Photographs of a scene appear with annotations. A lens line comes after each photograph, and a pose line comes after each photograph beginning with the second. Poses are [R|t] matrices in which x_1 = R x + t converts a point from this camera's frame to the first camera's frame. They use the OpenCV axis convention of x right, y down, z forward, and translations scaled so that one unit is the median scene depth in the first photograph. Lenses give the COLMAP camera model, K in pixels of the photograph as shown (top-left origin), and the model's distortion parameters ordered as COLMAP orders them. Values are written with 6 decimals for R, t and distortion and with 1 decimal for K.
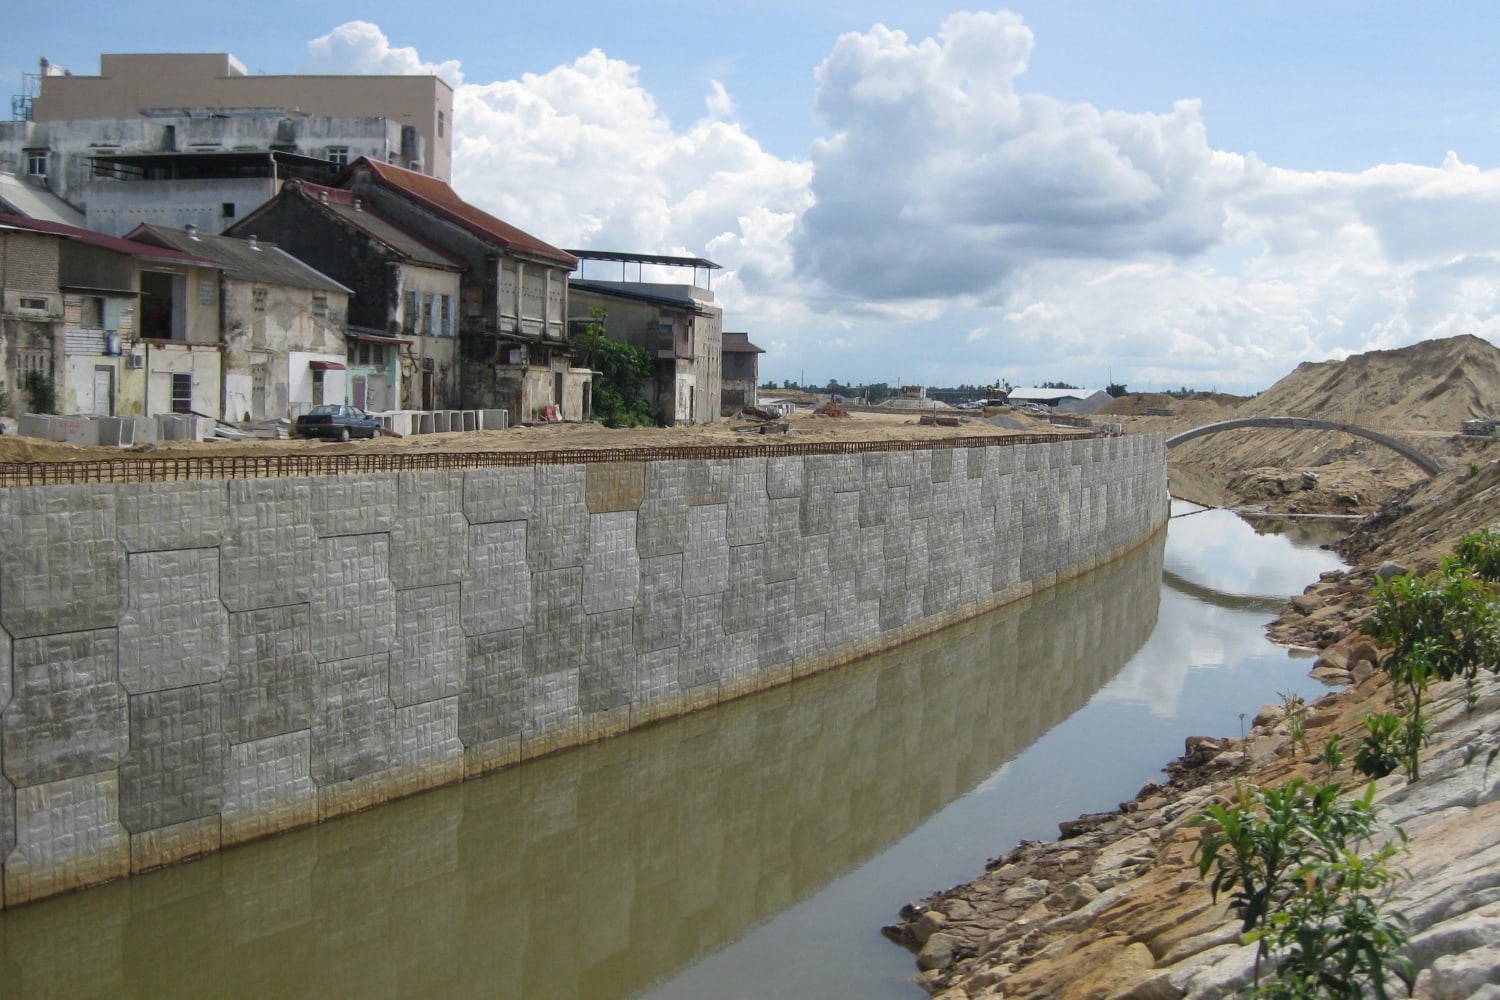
lens RADIAL K [[1938.3, 0, 750.0], [0, 1938.3, 500.0], [0, 0, 1]] dist [-0.087201, -1.007591]
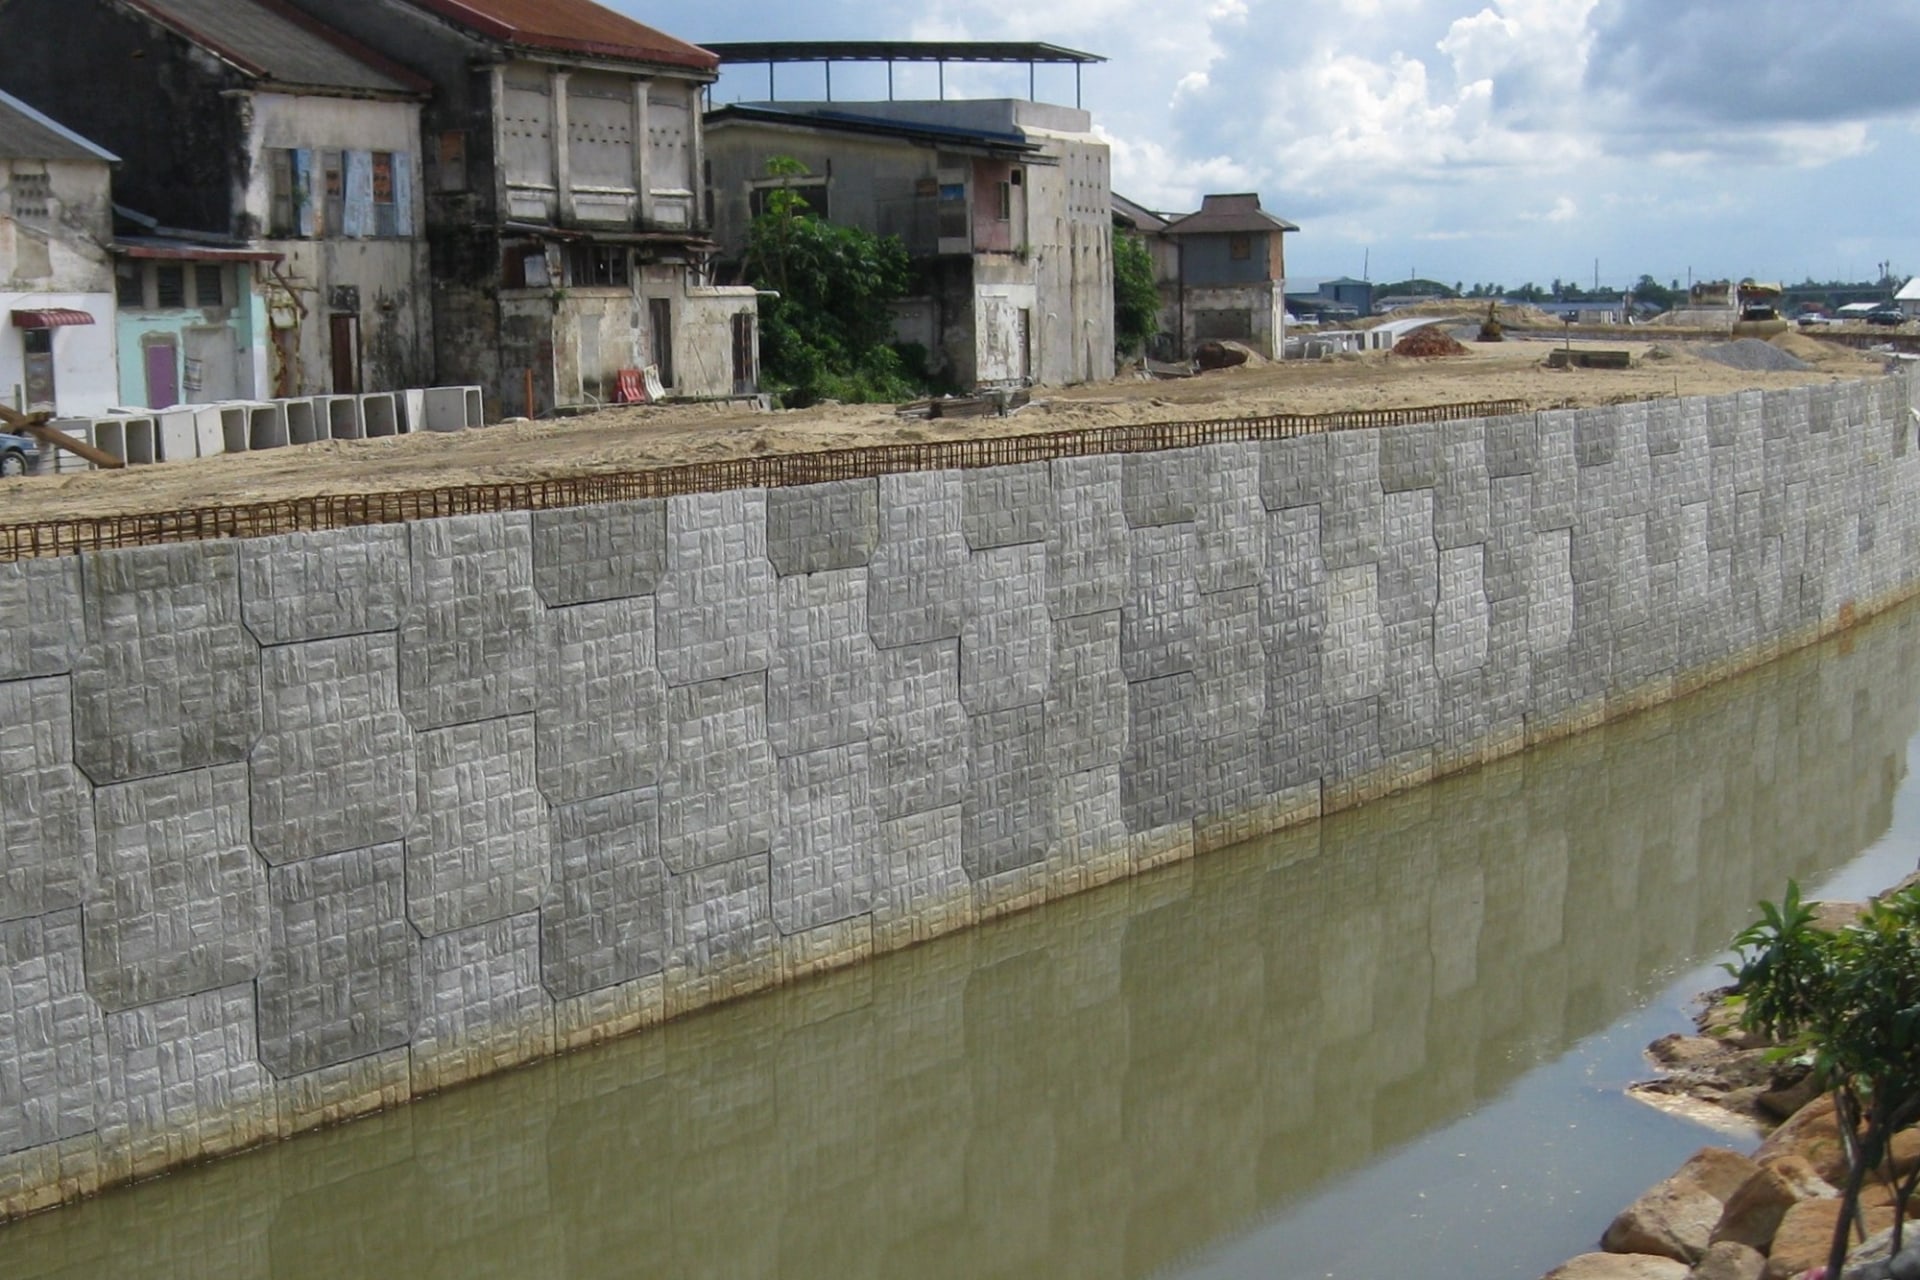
lens RADIAL K [[2481.0, 0, 960.0], [0, 2481.0, 640.0], [0, 0, 1]] dist [-0.087201, -1.007591]
pose [[0.965982, -0.035105, -0.256216, 0.120758], [0.051522, 0.997007, 0.057646, -0.010440], [0.253426, -0.068885, 0.964899, 0.257189]]
